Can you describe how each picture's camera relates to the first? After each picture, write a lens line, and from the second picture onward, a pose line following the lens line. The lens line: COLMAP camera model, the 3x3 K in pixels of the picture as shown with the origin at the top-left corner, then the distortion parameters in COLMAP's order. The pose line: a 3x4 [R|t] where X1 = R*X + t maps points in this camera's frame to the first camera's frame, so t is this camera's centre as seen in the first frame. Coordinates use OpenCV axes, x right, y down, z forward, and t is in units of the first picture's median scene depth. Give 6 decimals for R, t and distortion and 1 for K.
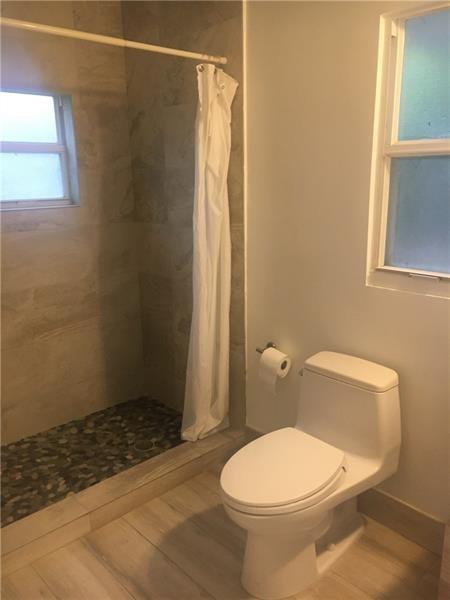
lens RADIAL K [[507.7, 0, 222.7], [0, 507.7, 300.4], [0, 0, 1]] dist [0.072910, -0.098604]
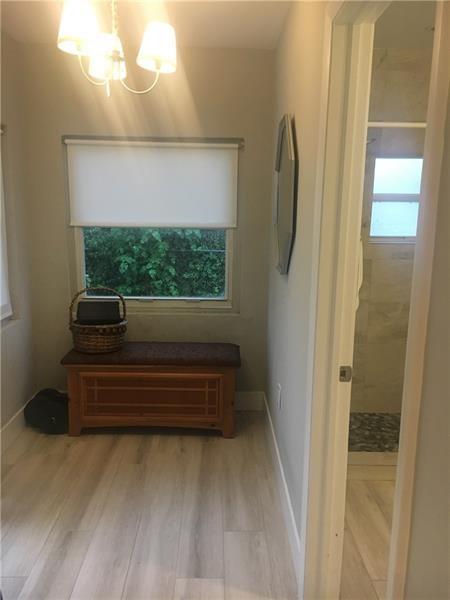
lens RADIAL K [[507.7, 0, 222.5], [0, 507.7, 300.9], [0, 0, 1]] dist [0.072910, -0.098604]
pose [[0.744185, 0.143040, -0.652479, 0.085855], [-0.190363, 0.981712, -0.001902, 0.038132], [0.640274, 0.125623, 0.757805, -0.179405]]
